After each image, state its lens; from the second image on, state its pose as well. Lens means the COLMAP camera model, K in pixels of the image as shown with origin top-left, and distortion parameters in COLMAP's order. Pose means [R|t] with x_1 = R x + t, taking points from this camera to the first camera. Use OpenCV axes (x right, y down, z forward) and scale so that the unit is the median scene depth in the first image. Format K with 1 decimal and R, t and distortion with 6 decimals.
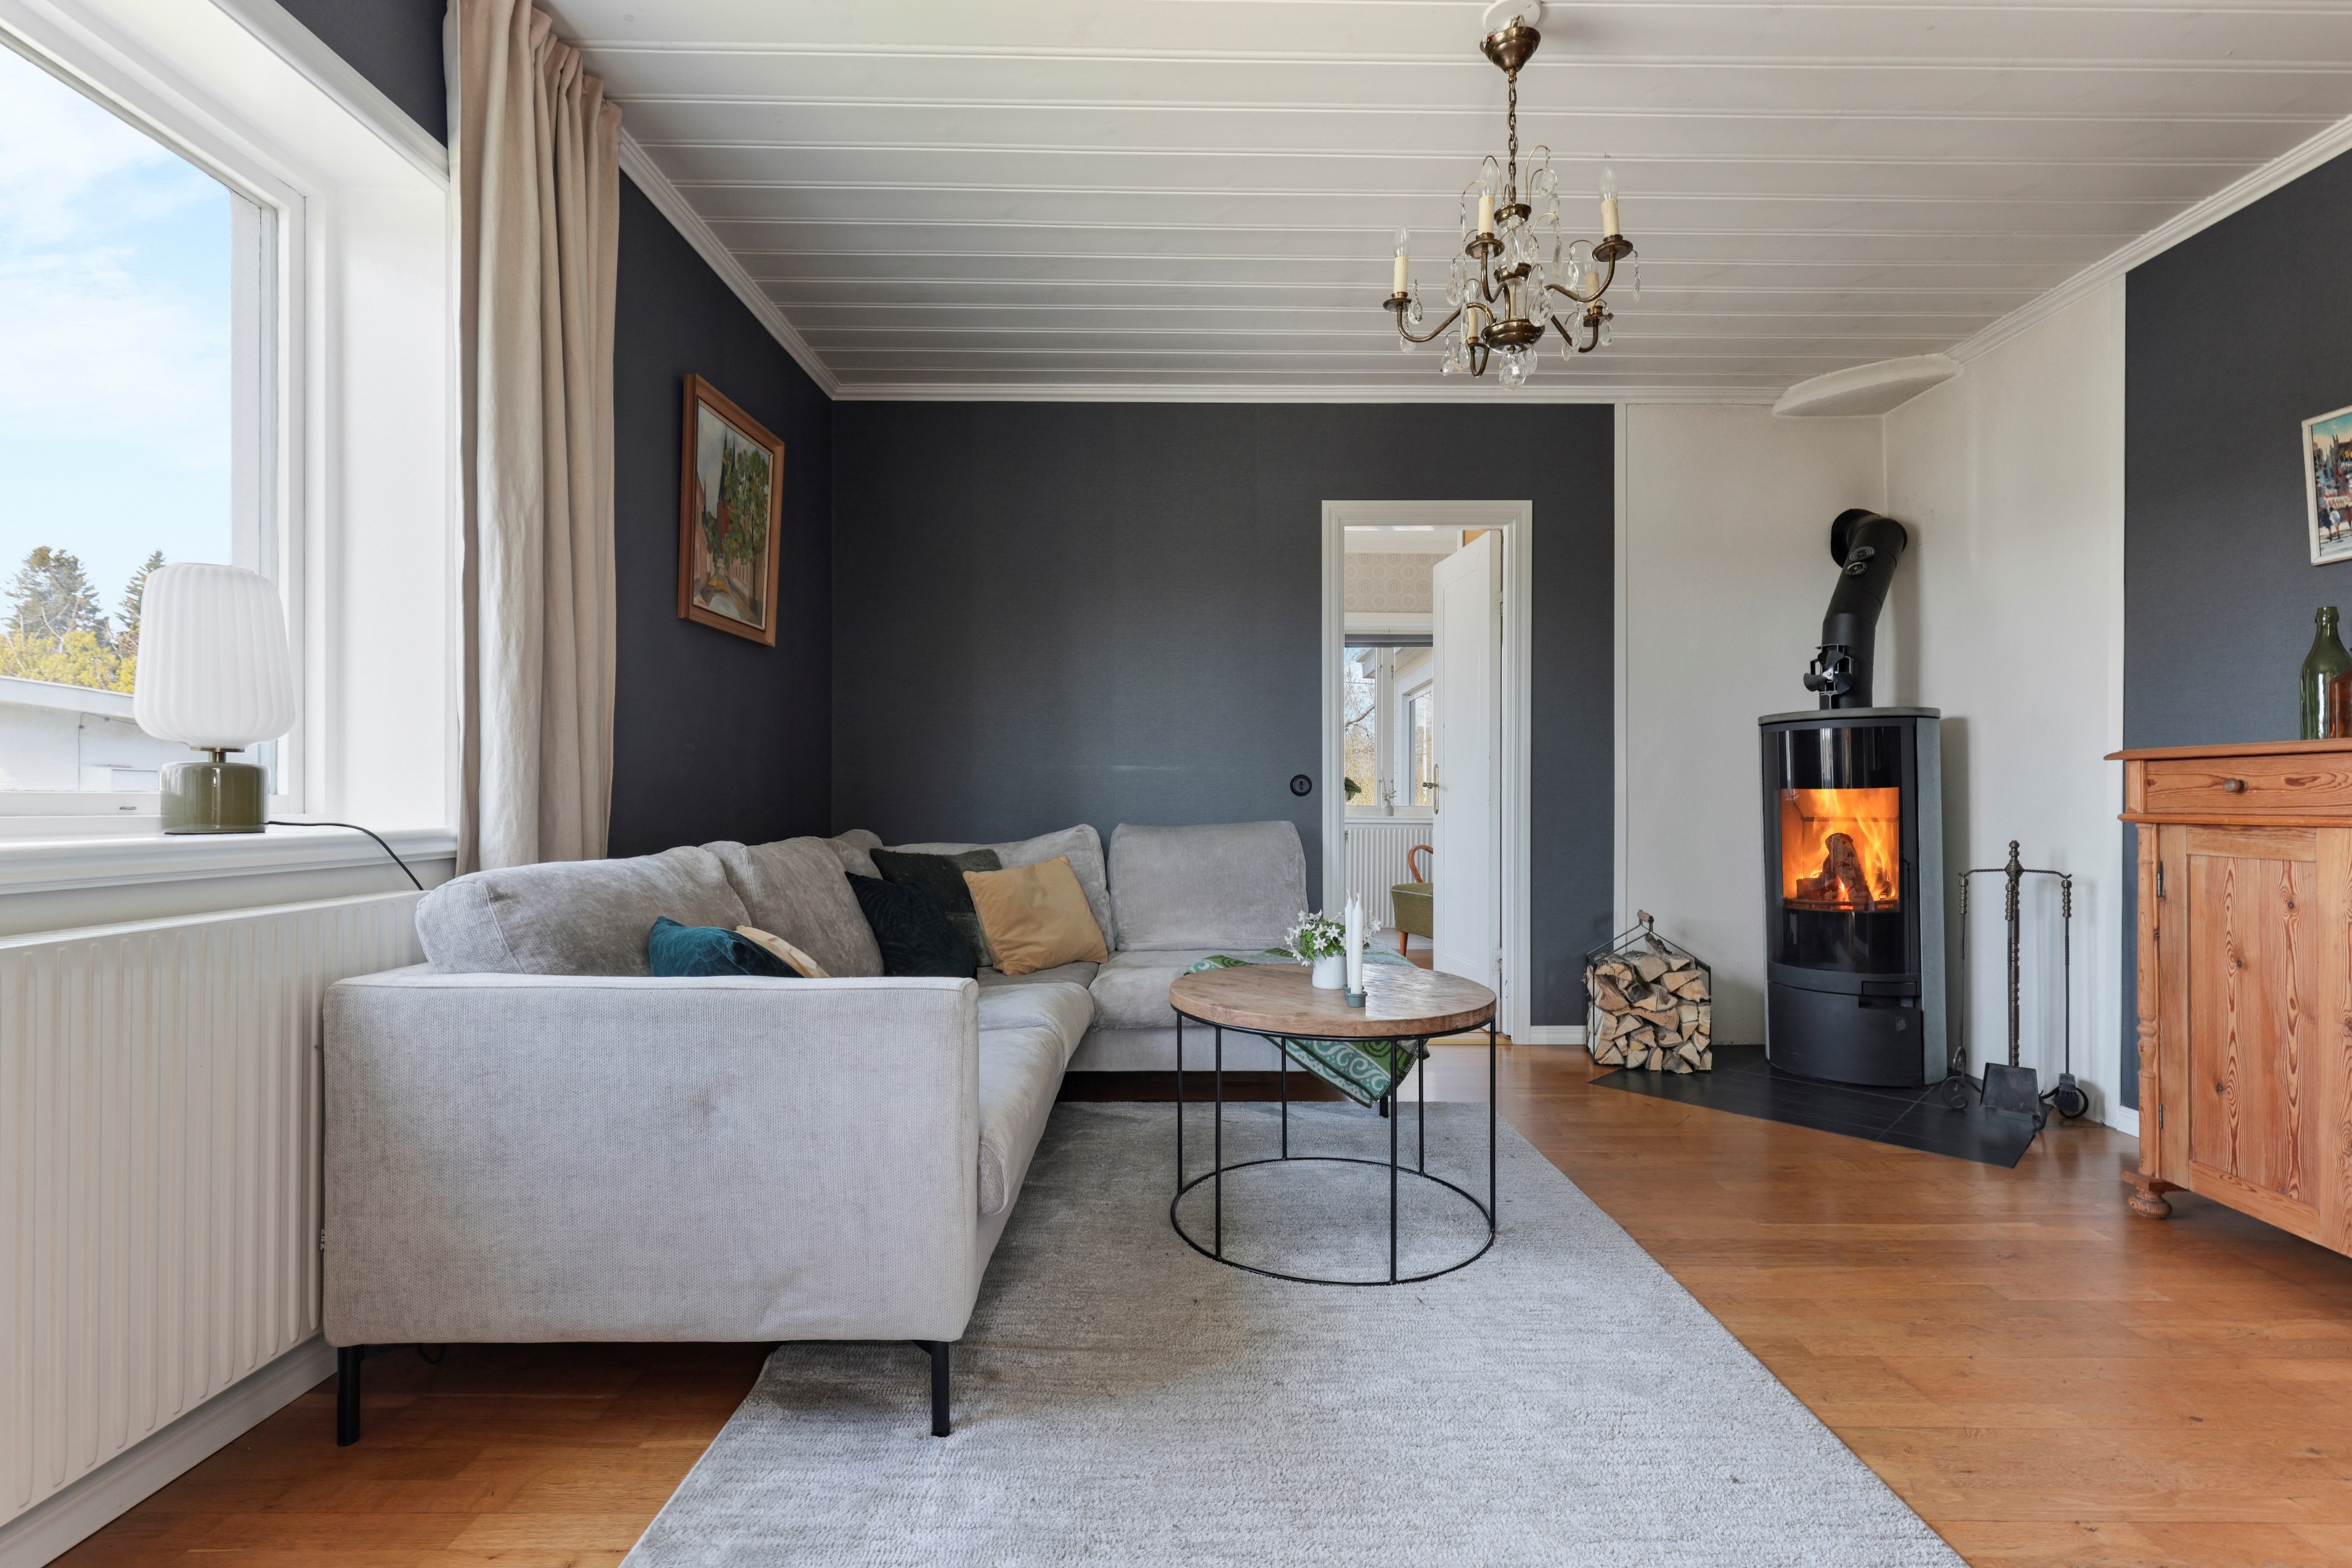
lens RADIAL K [[1050.3, 0, 1189.7], [0, 1050.3, 792.8], [0, 0, 1]] dist [0.003512, 0.000601]
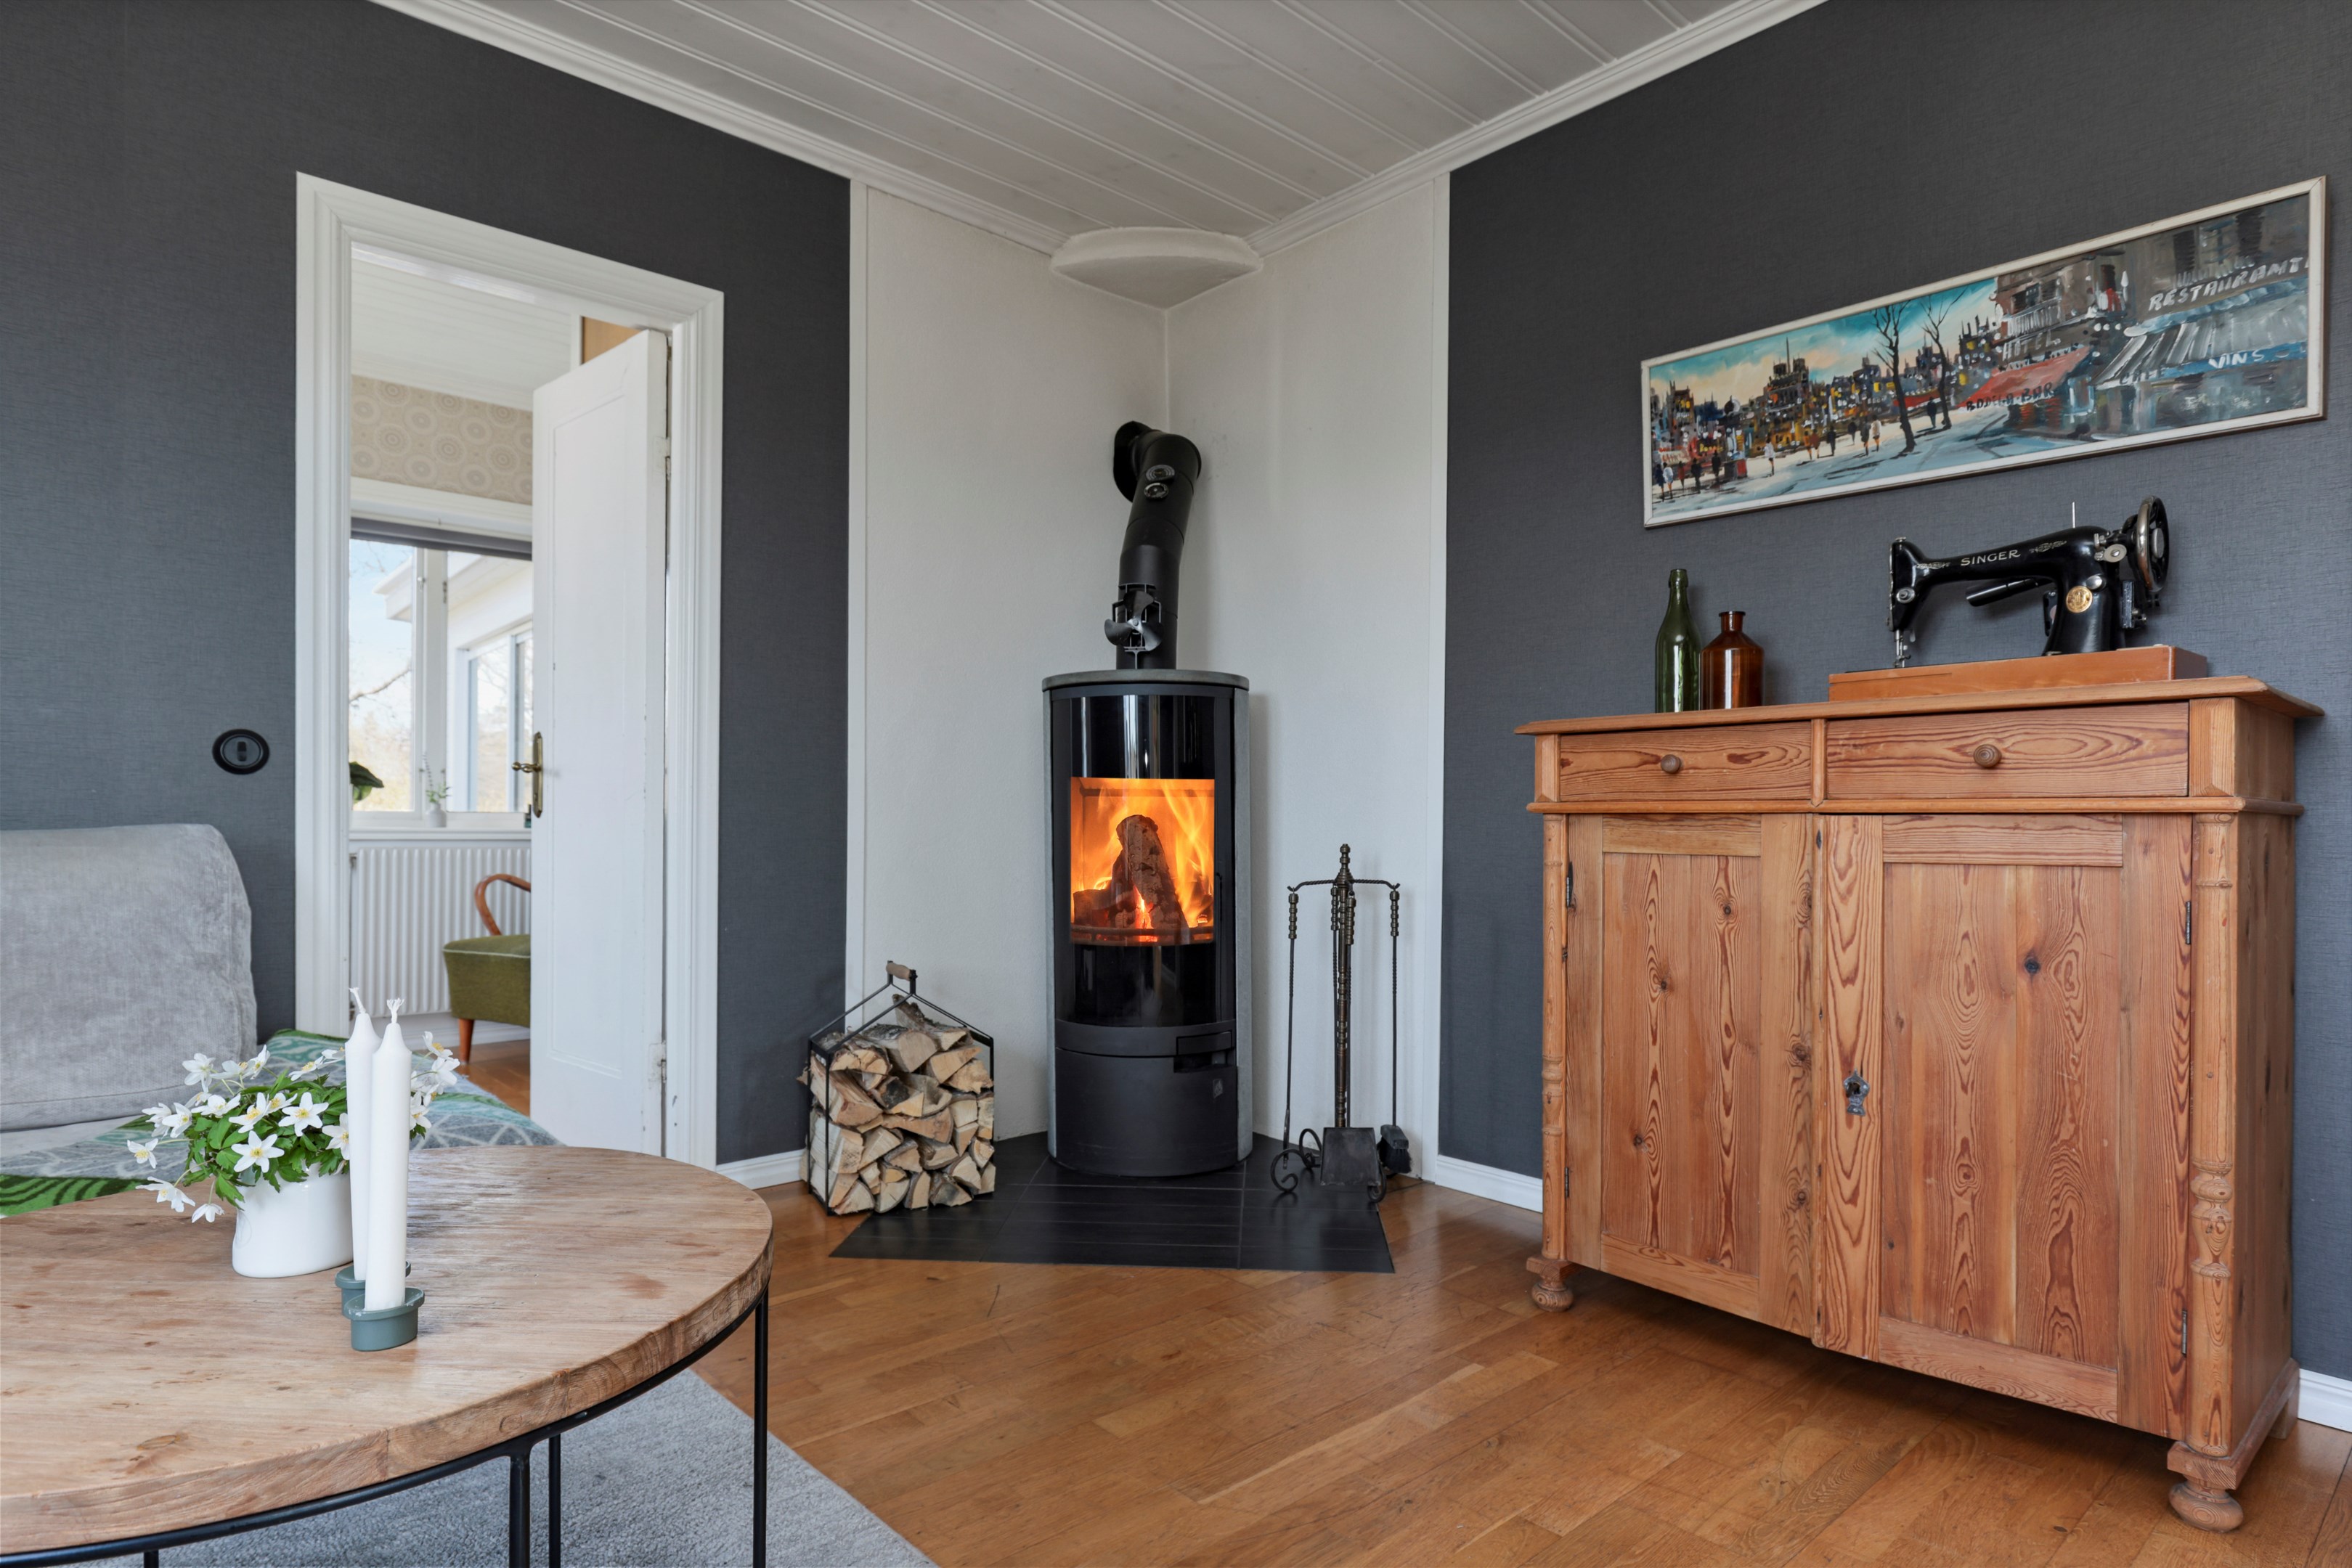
lens RADIAL K [[1249.6, 0, 1190.7], [0, 1249.6, 821.1], [0, 0, 1]] dist [-0.000677, 0.001165]
pose [[0.739889, 0.002551, 0.672724, 0.050514], [-0.008386, 0.999950, 0.005431, 0.021186], [-0.672677, -0.009660, 0.739874, 0.335623]]
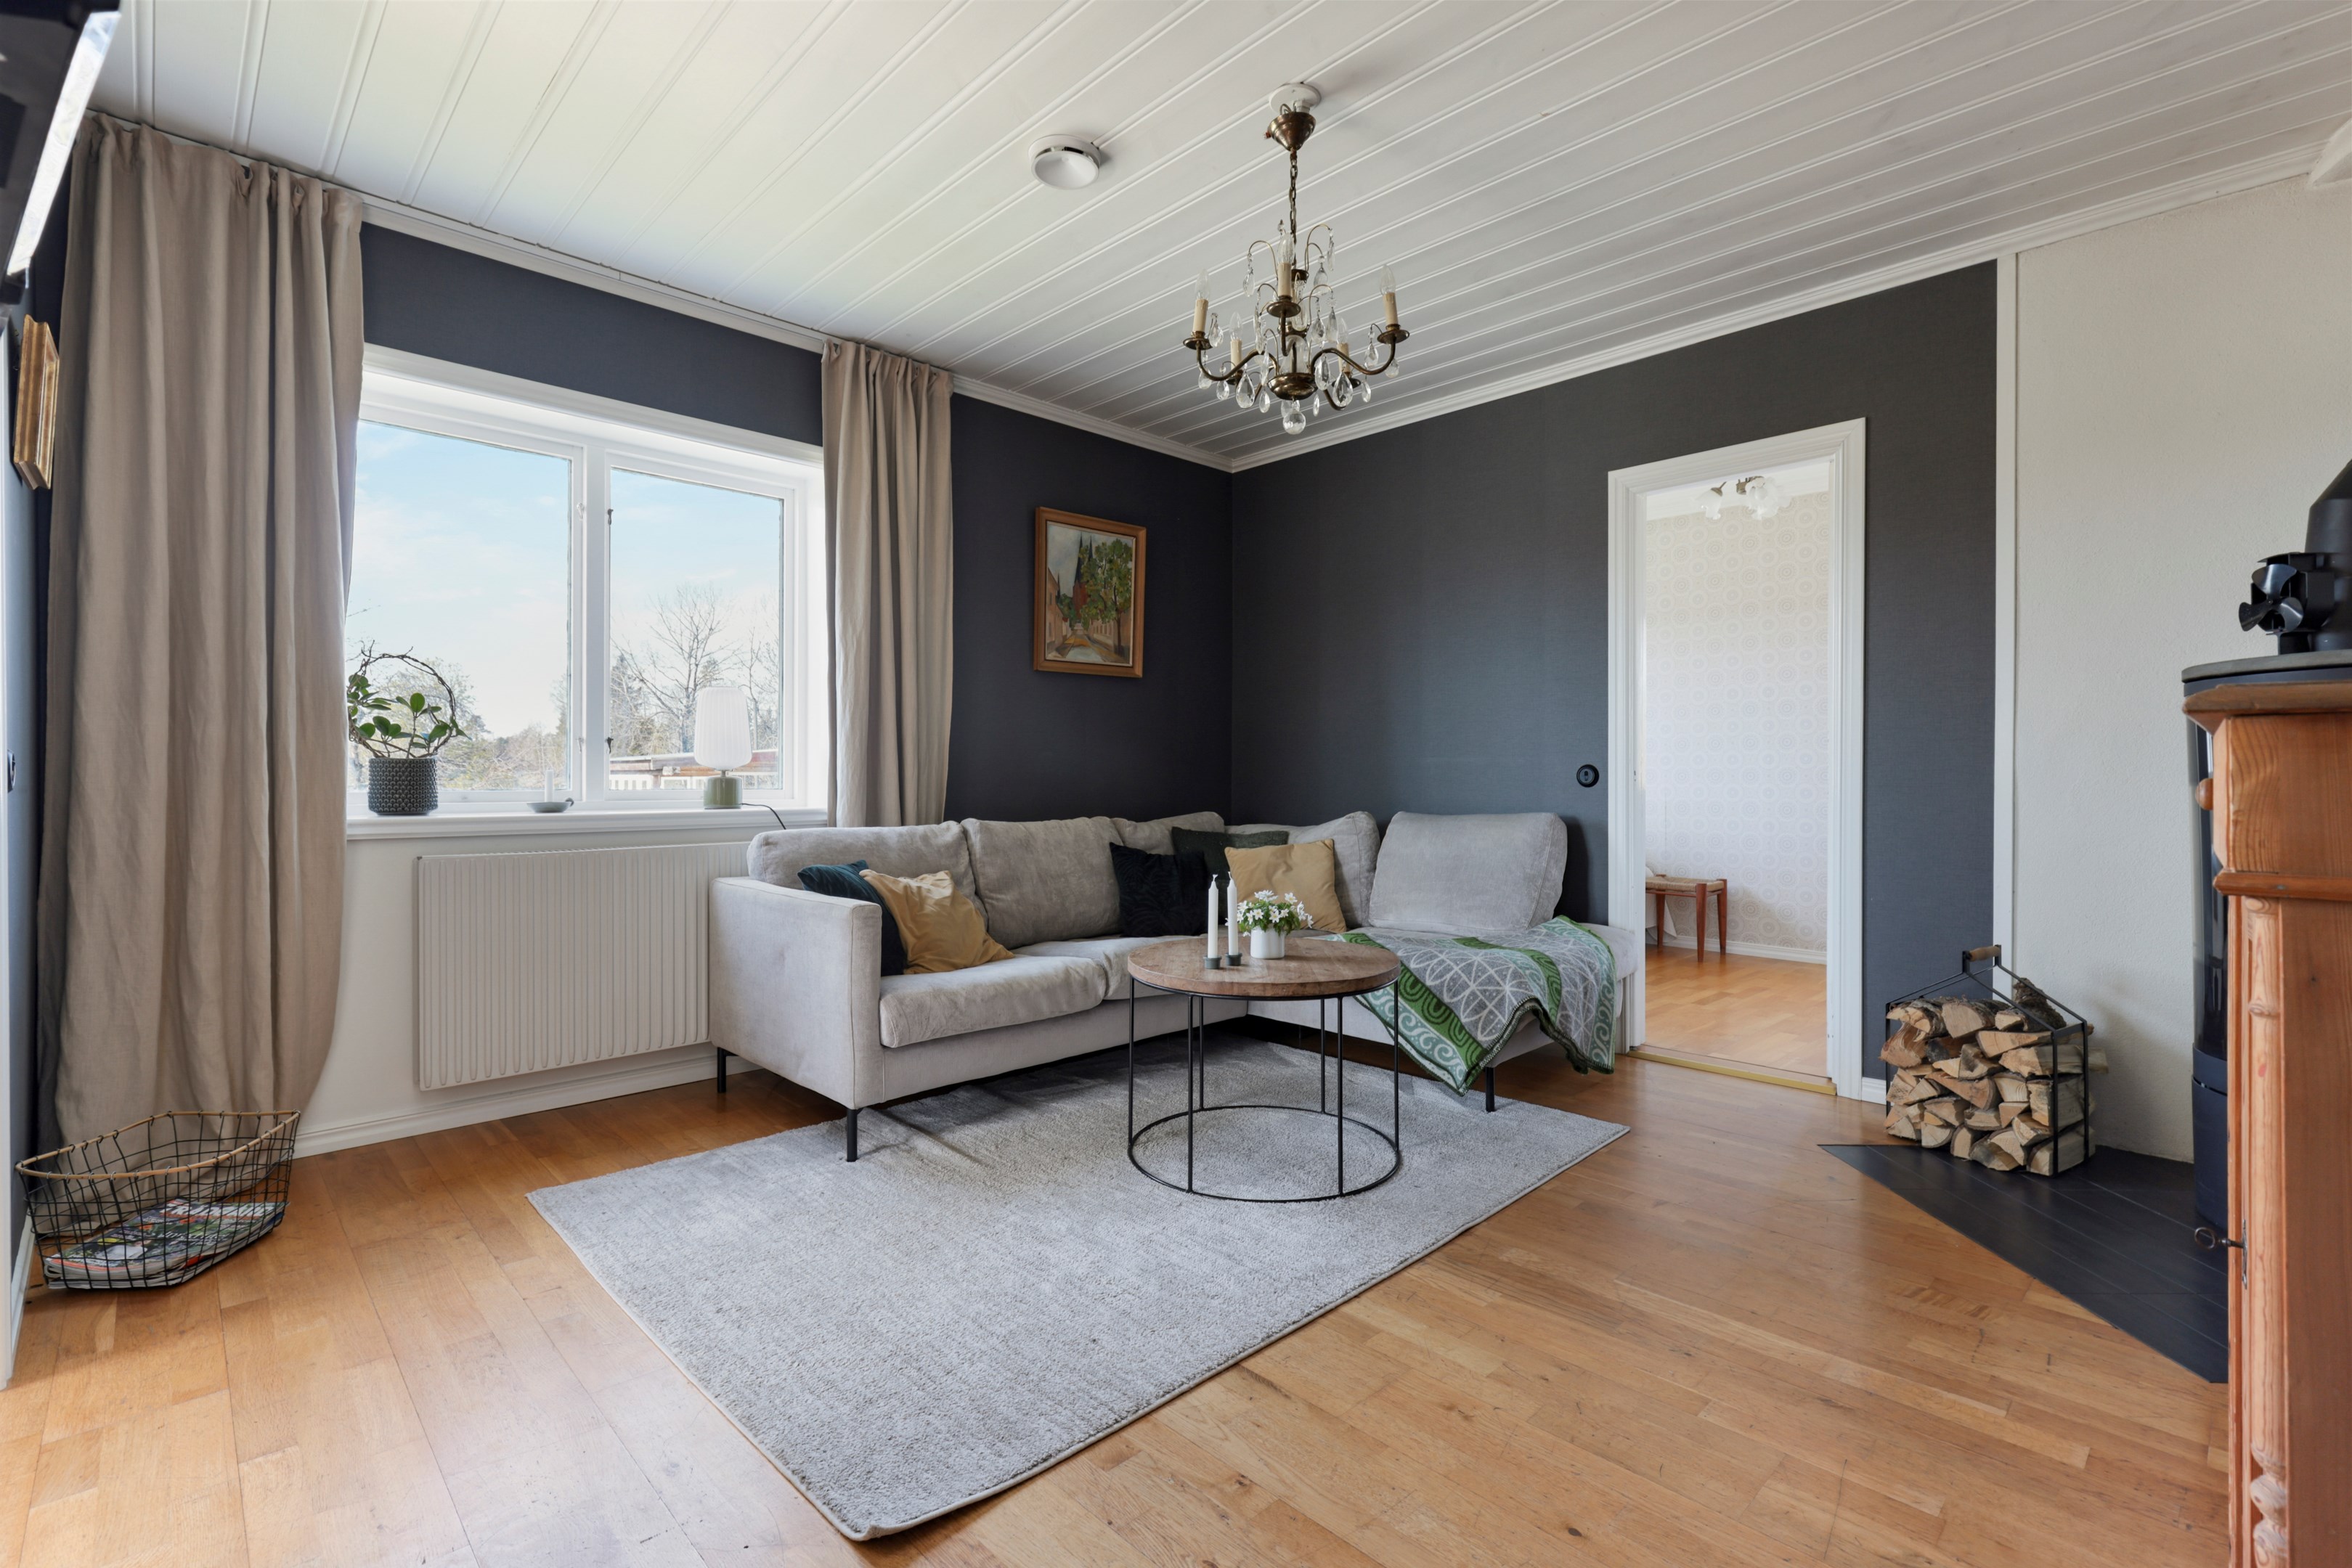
lens RADIAL K [[1050.3, 0, 1167.0], [0, 1050.3, 771.5], [0, 0, 1]] dist [0.003512, 0.000601]
pose [[0.692873, -0.005874, -0.721035, 0.620617], [0.005365, 0.999981, -0.002991, -0.012403], [0.721039, -0.001796, 0.692892, 0.076389]]
